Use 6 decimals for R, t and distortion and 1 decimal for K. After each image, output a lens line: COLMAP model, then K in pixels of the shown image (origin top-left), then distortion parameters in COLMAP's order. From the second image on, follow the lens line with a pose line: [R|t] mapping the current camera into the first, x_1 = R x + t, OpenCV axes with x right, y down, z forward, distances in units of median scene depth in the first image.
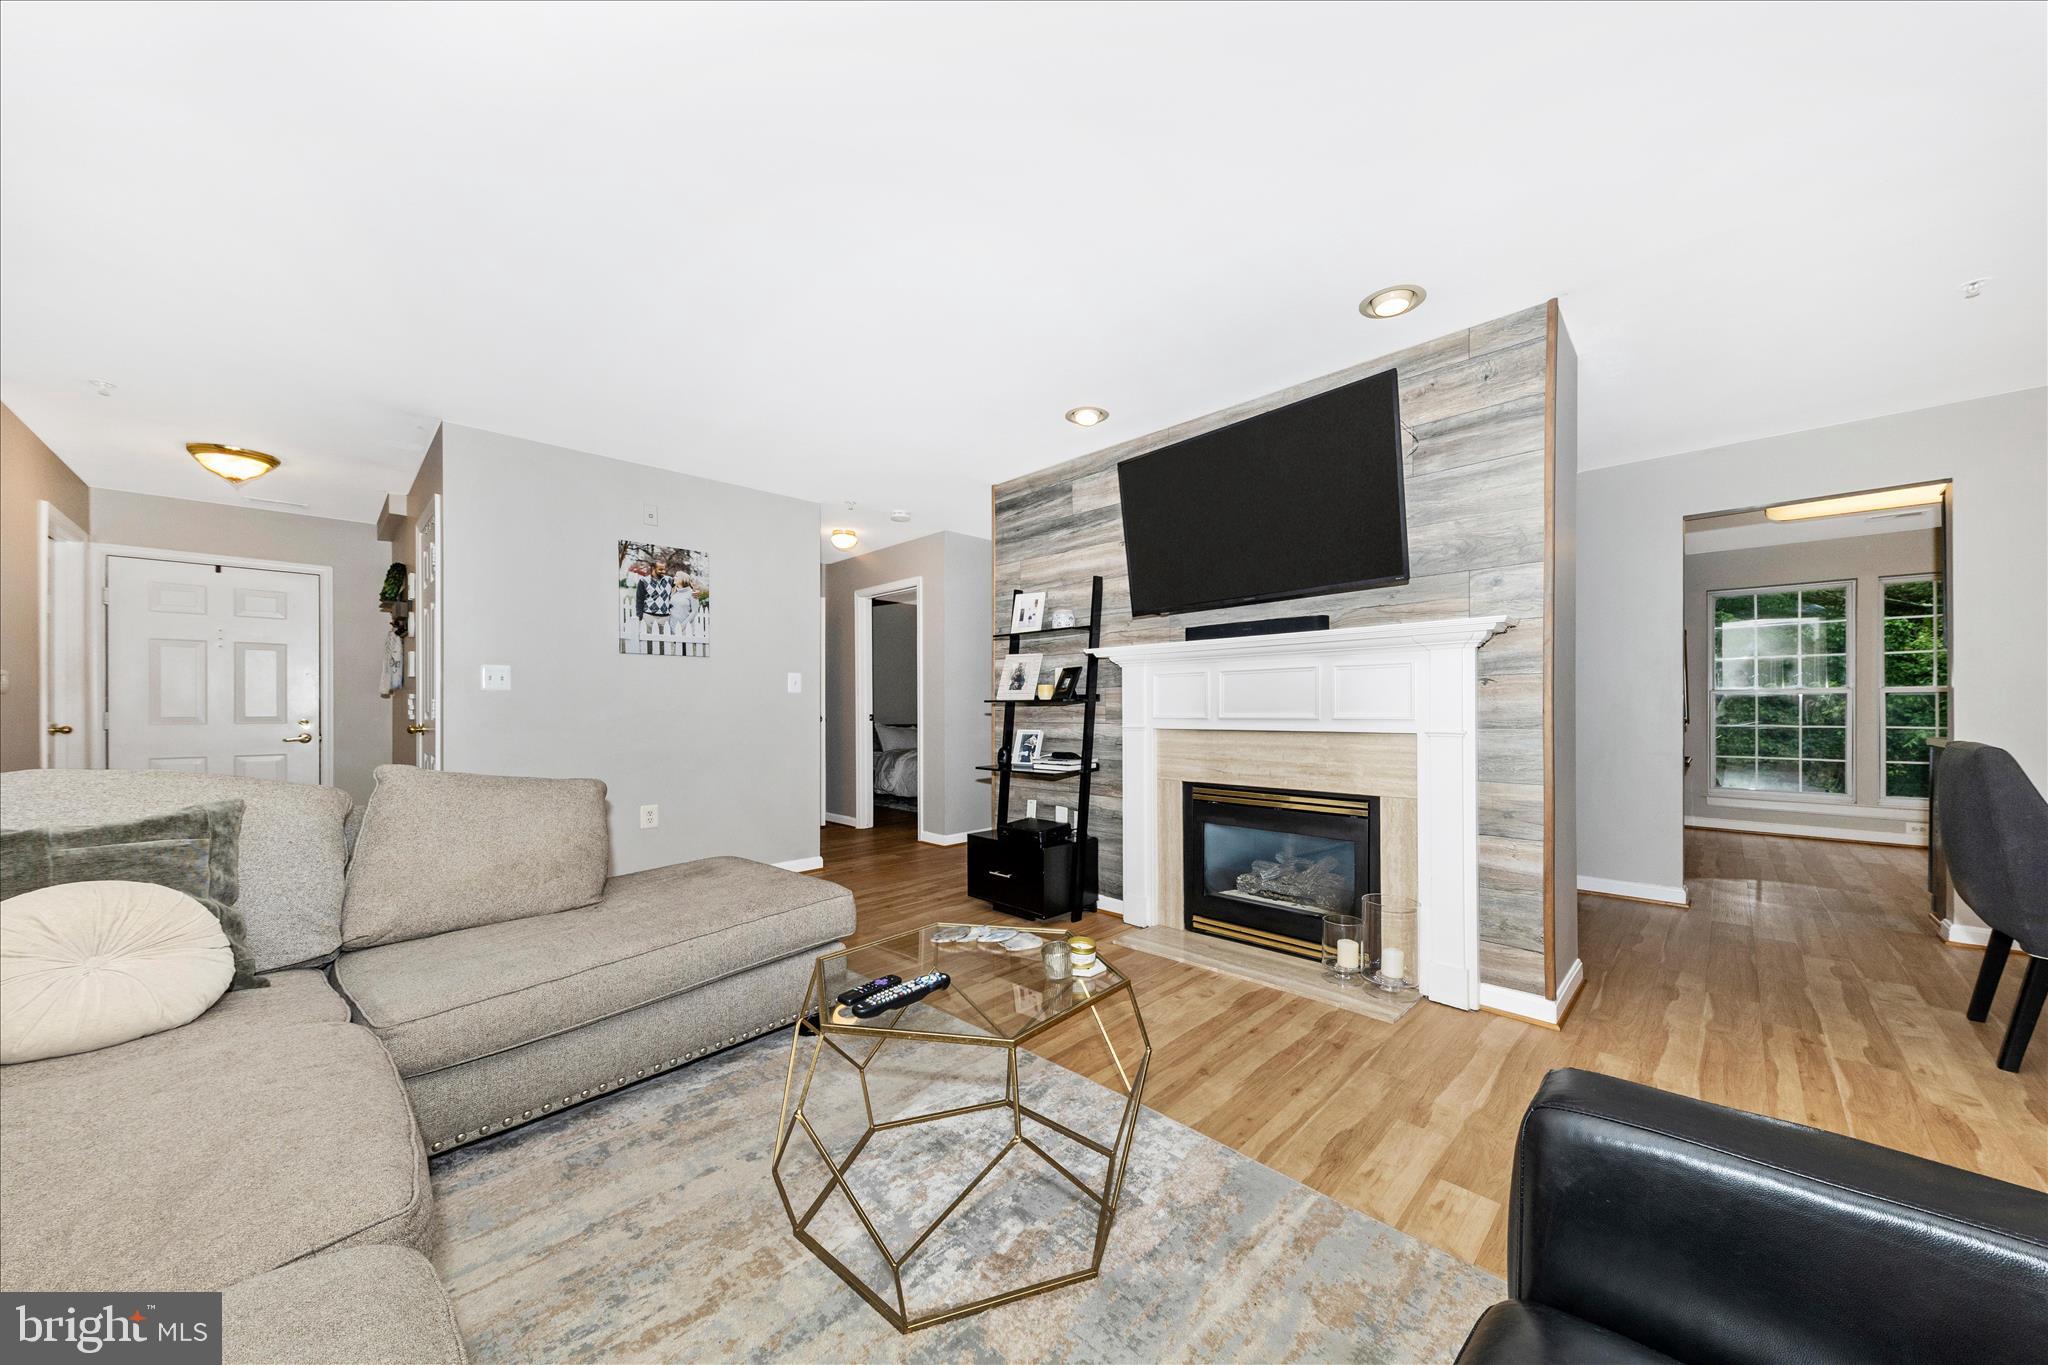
lens RADIAL K [[709.5, 0, 1055.5], [0, 709.5, 708.1], [0, 0, 1]] dist [0.018211, -0.008462]
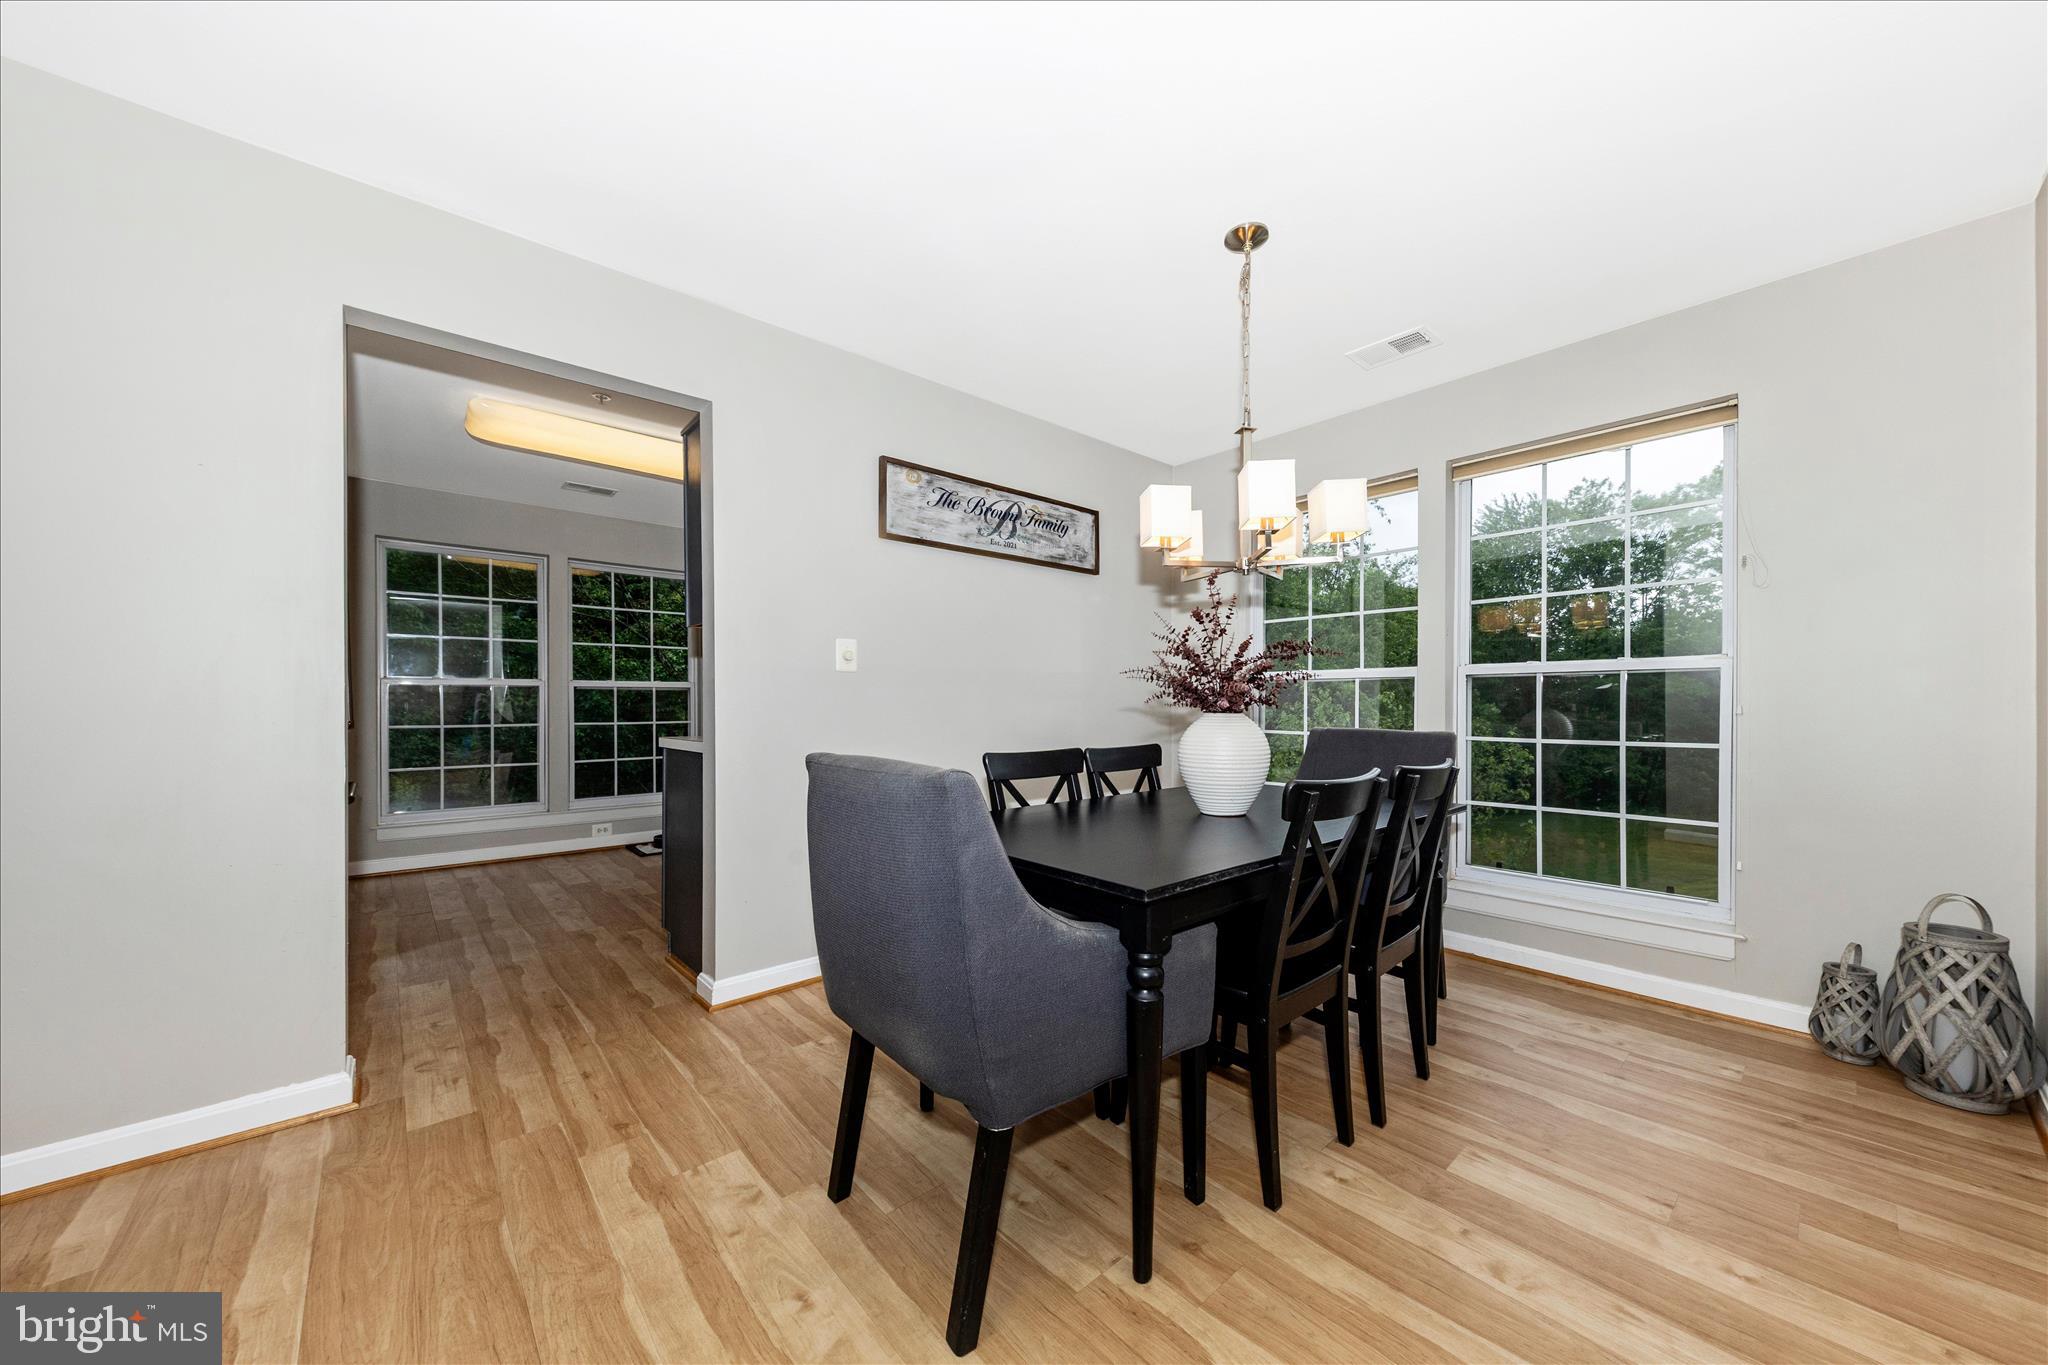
lens RADIAL K [[713.4, 0, 1025.7], [0, 713.4, 705.9], [0, 0, 1]] dist [0.007681, -0.004115]
pose [[0.086103, 0.001348, 0.996285, 0.410381], [-0.003533, 0.999993, -0.001048, 0.003272], [-0.996280, -0.003429, 0.086107, 0.475512]]
